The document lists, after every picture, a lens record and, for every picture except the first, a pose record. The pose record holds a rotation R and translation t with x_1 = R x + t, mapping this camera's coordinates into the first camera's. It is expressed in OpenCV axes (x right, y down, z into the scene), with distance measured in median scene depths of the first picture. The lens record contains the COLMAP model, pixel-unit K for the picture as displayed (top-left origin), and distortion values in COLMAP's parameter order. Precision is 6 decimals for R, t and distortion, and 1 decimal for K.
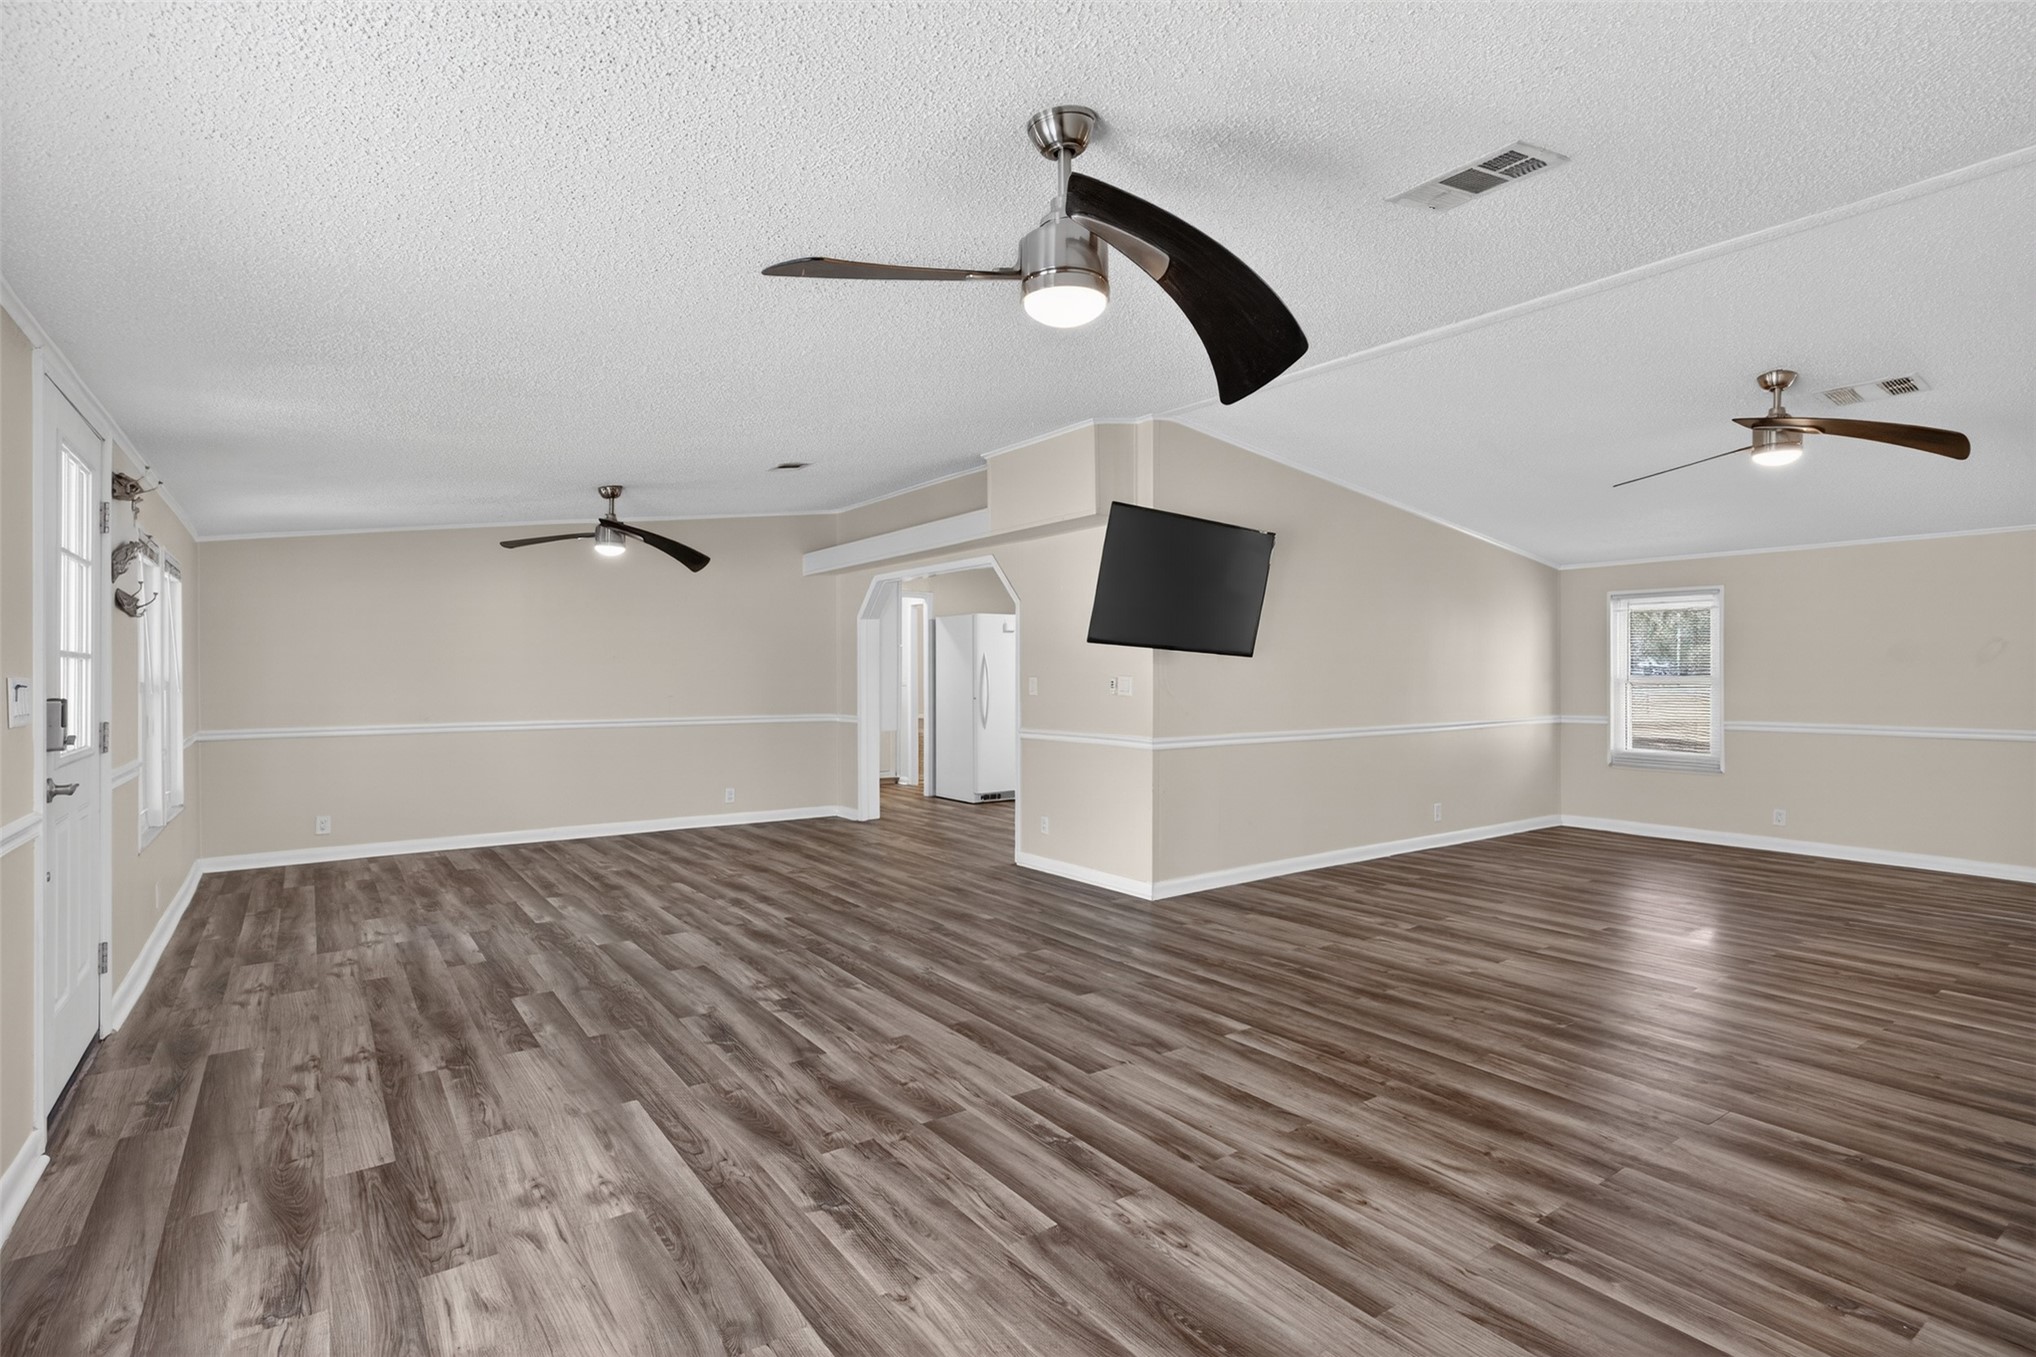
lens RADIAL K [[992.9, 0, 1009.5], [0, 992.9, 675.0], [0, 0, 1]] dist [0.002866, -0.001221]
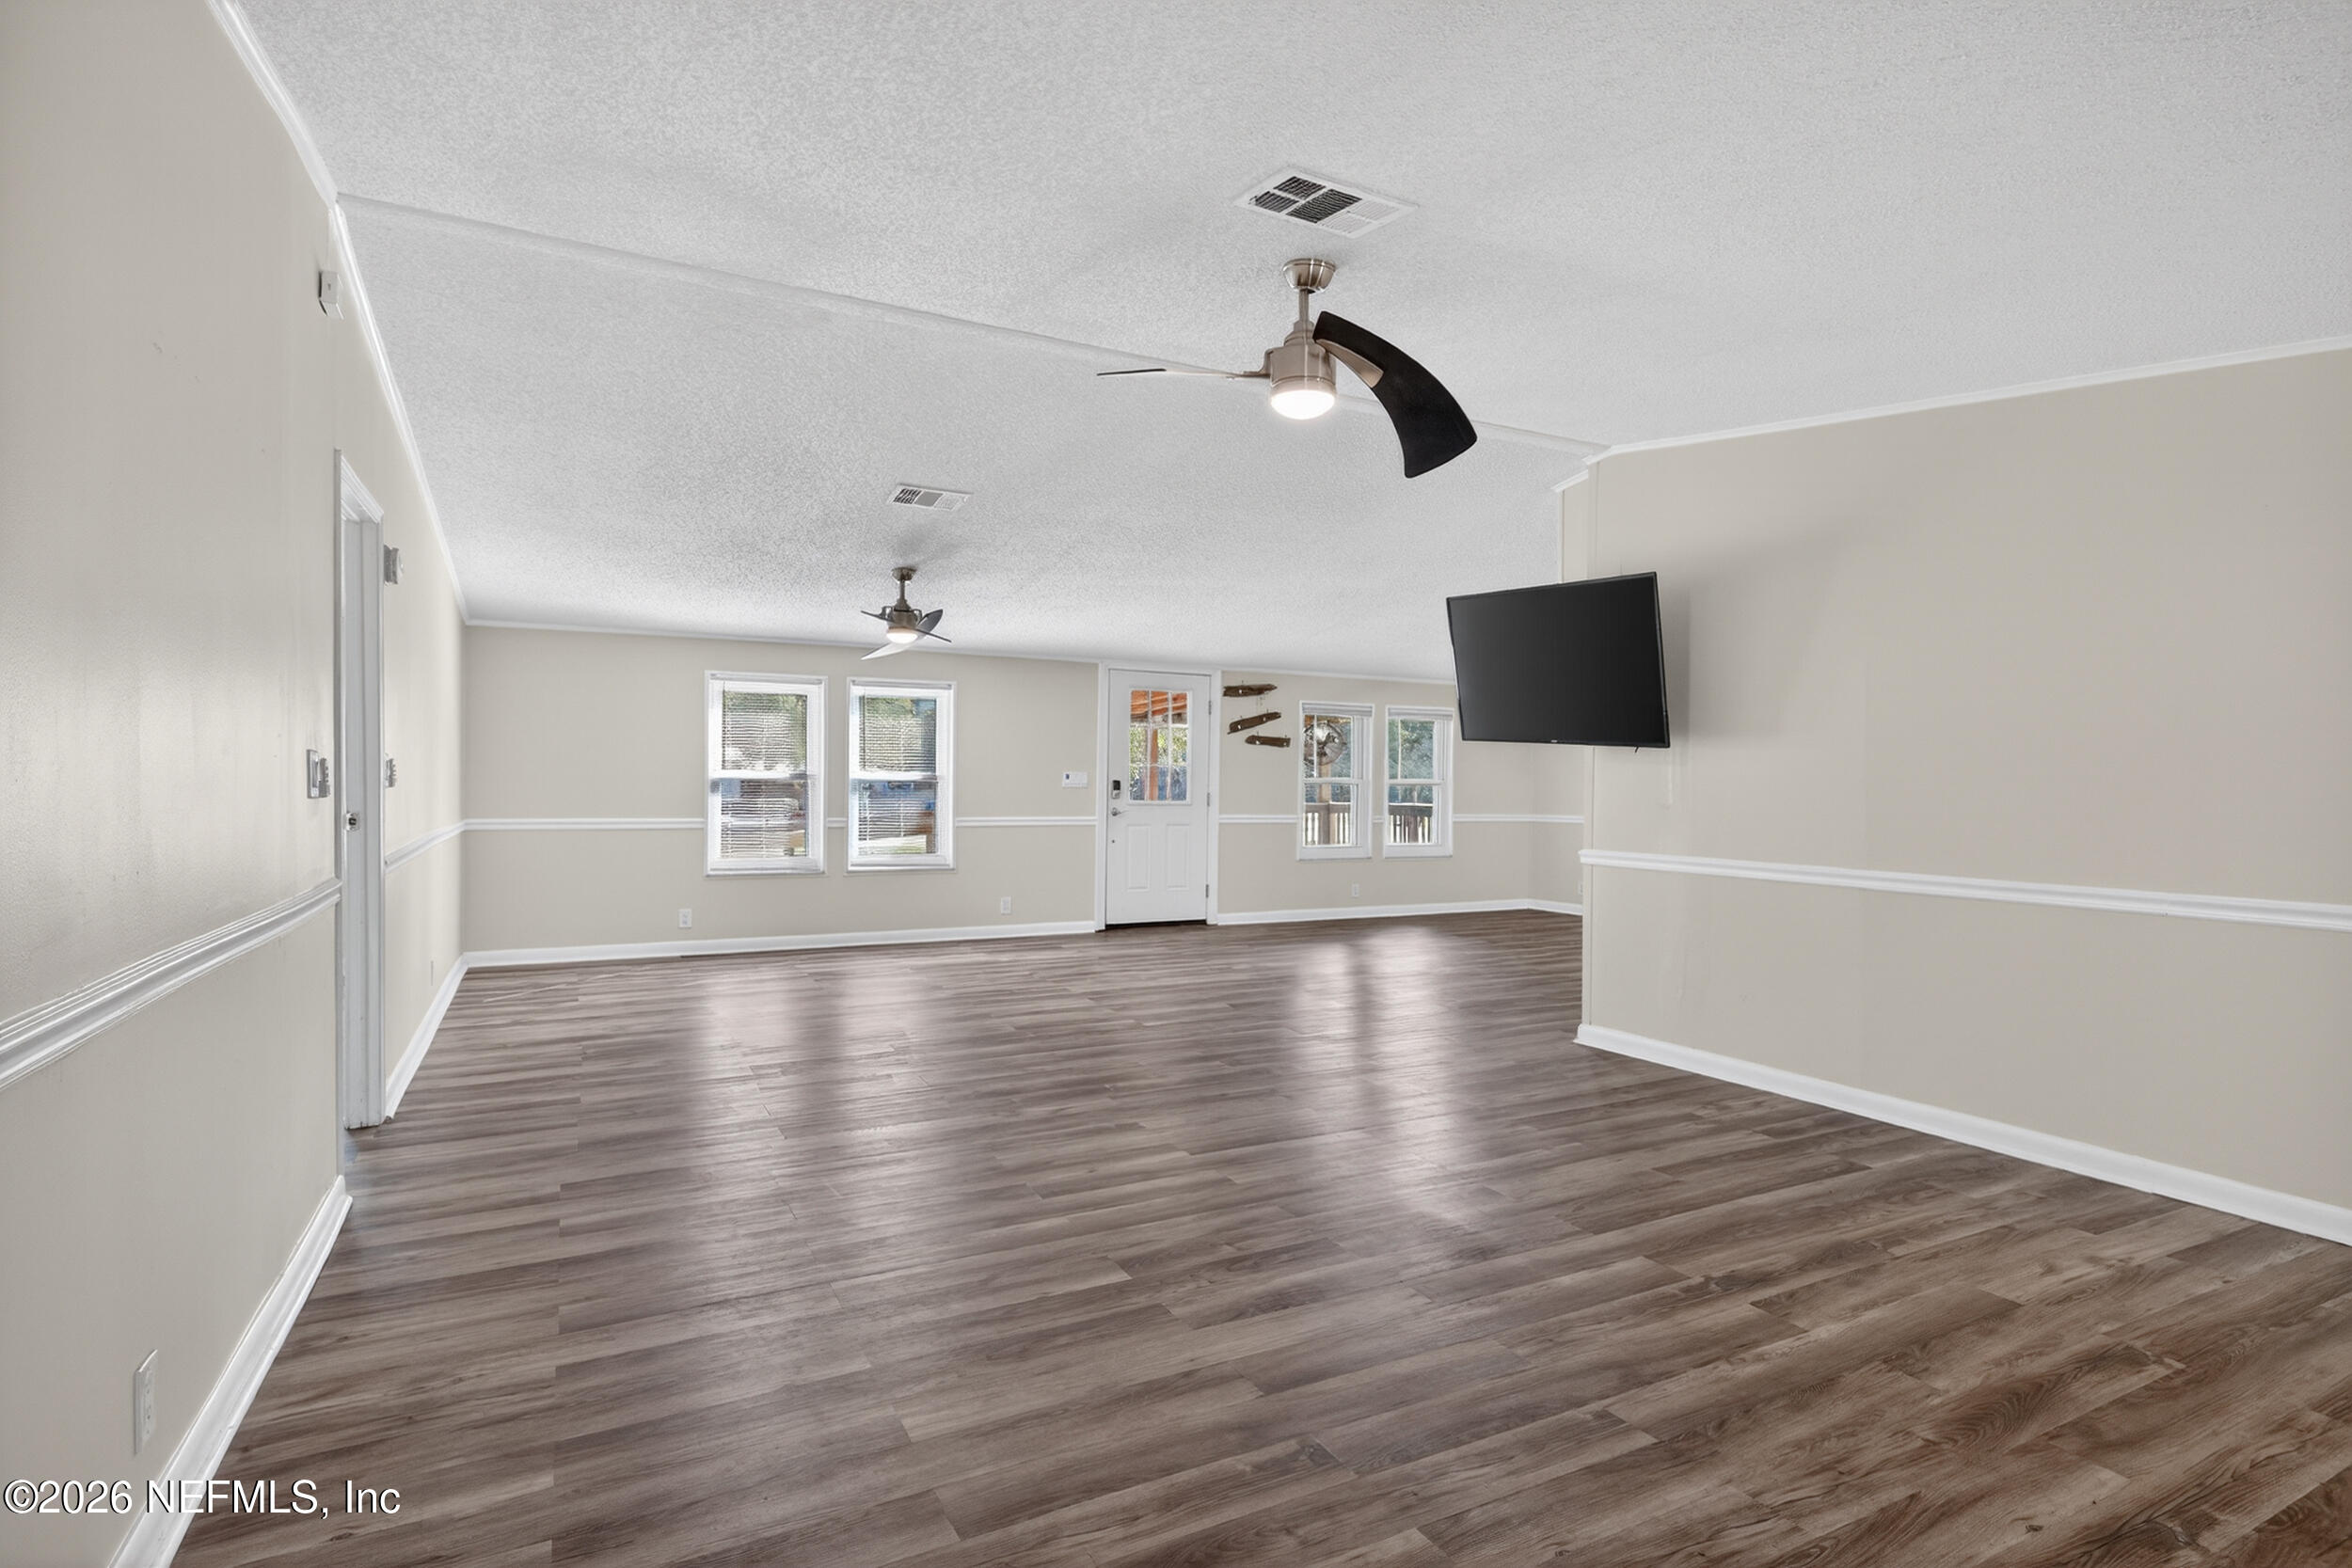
lens RADIAL K [[1146.9, 0, 1156.2], [0, 1146.9, 792.8], [0, 0, 1]] dist [0.002866, -0.001221]
pose [[-0.142297, 0.009156, -0.989782, 1.607181], [-0.010371, 0.999889, 0.010741, 0.015574], [0.989770, 0.011794, -0.142186, 1.102906]]
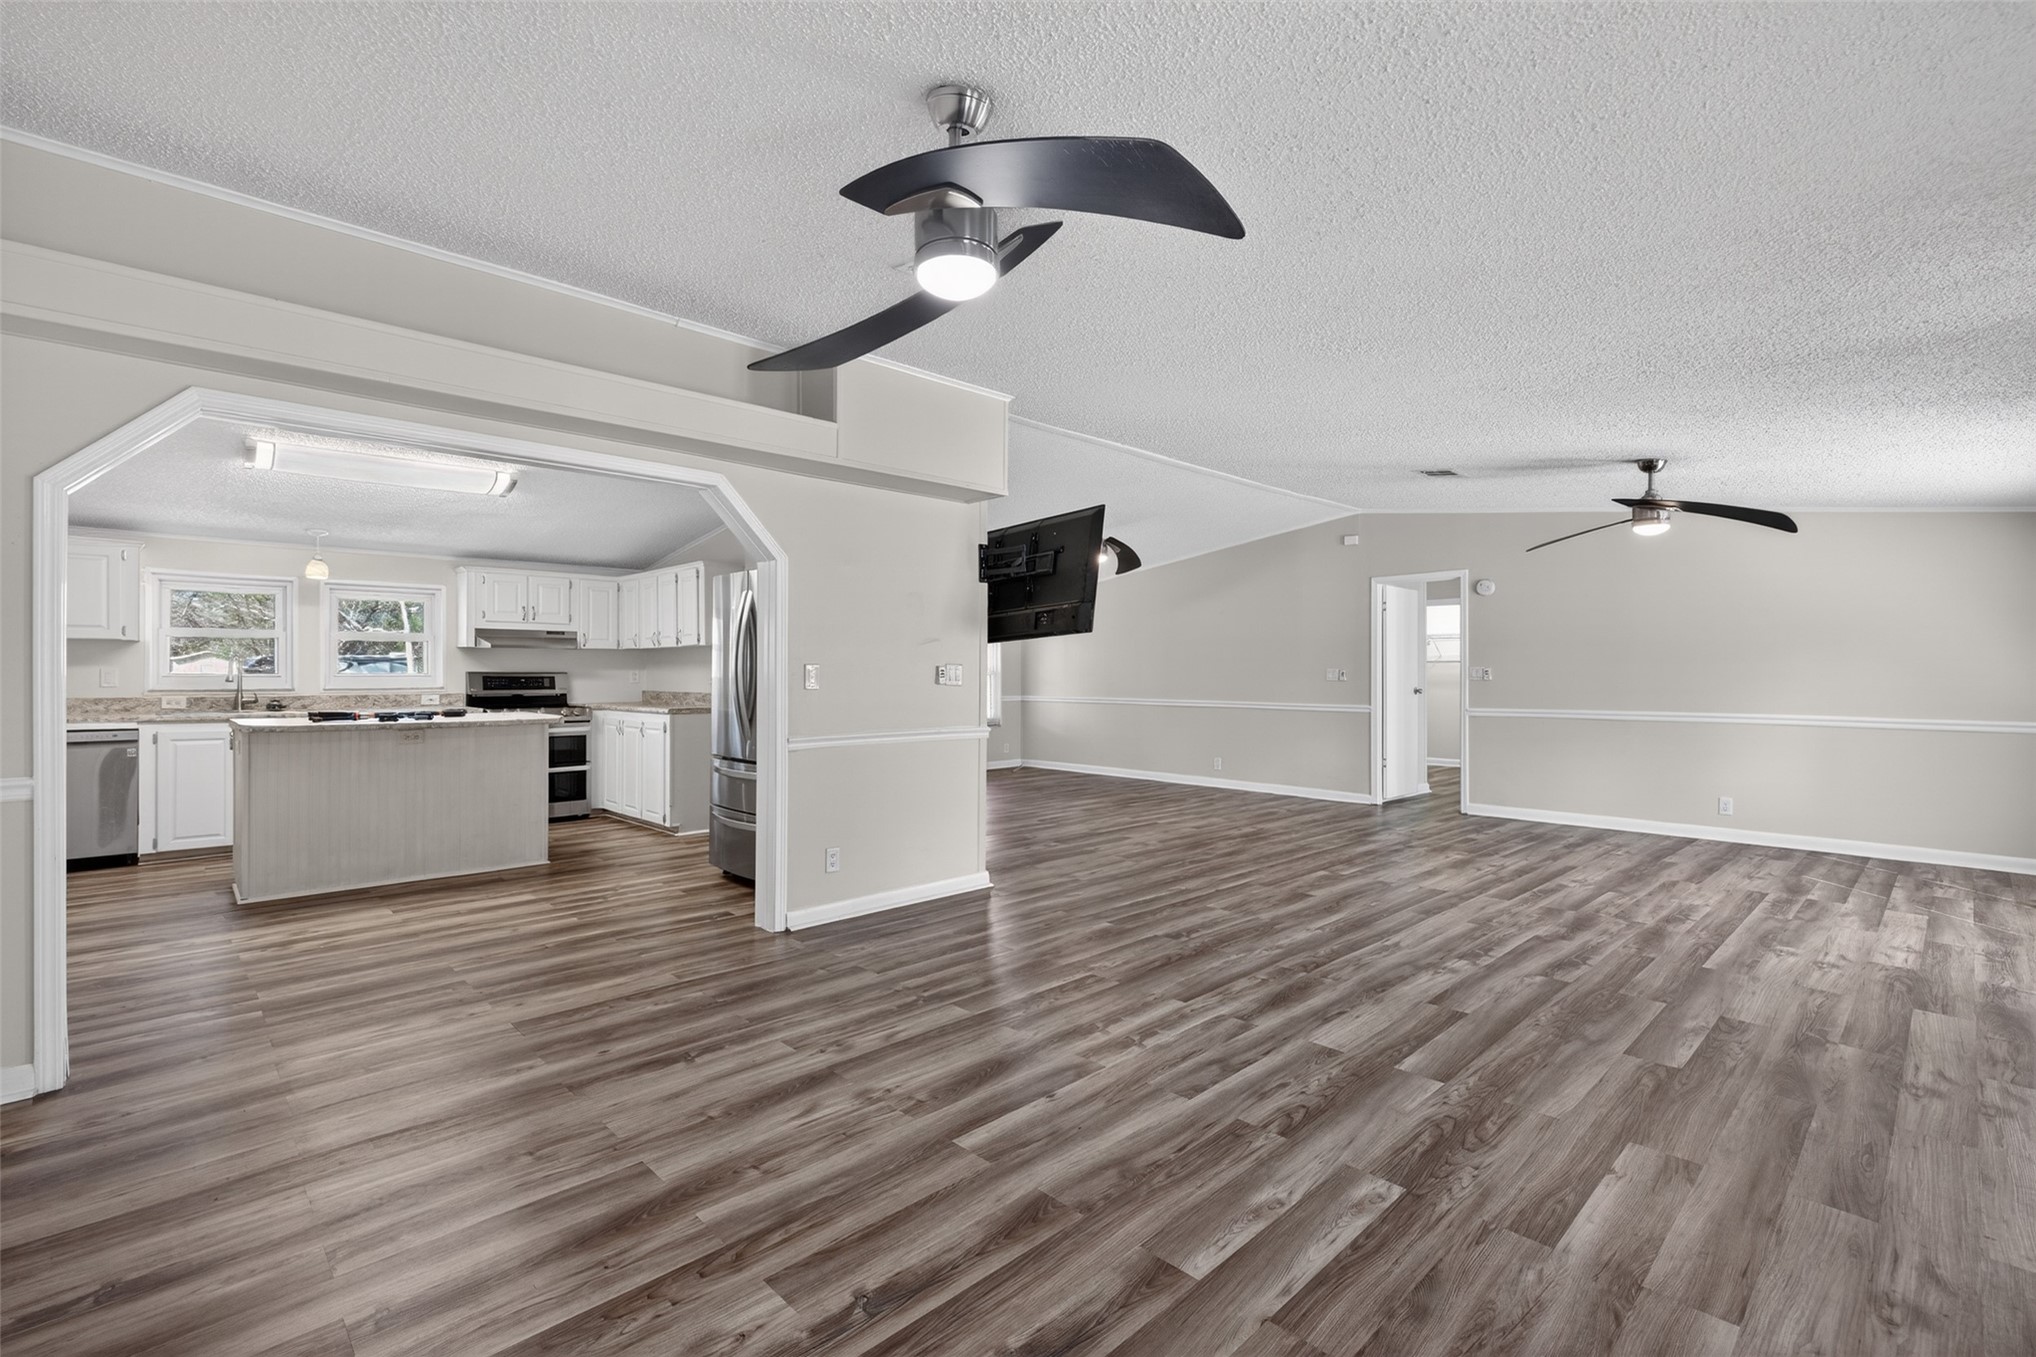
lens RADIAL K [[911.4, 0, 1008.3], [0, 911.4, 673.2], [0, 0, 1]] dist [0.007915, -0.001035]
pose [[-0.147576, 0.001633, 0.989049, -1.100472], [0.001201, 0.999998, -0.001472, 0.014994], [-0.989050, 0.000971, -0.147578, 1.578689]]
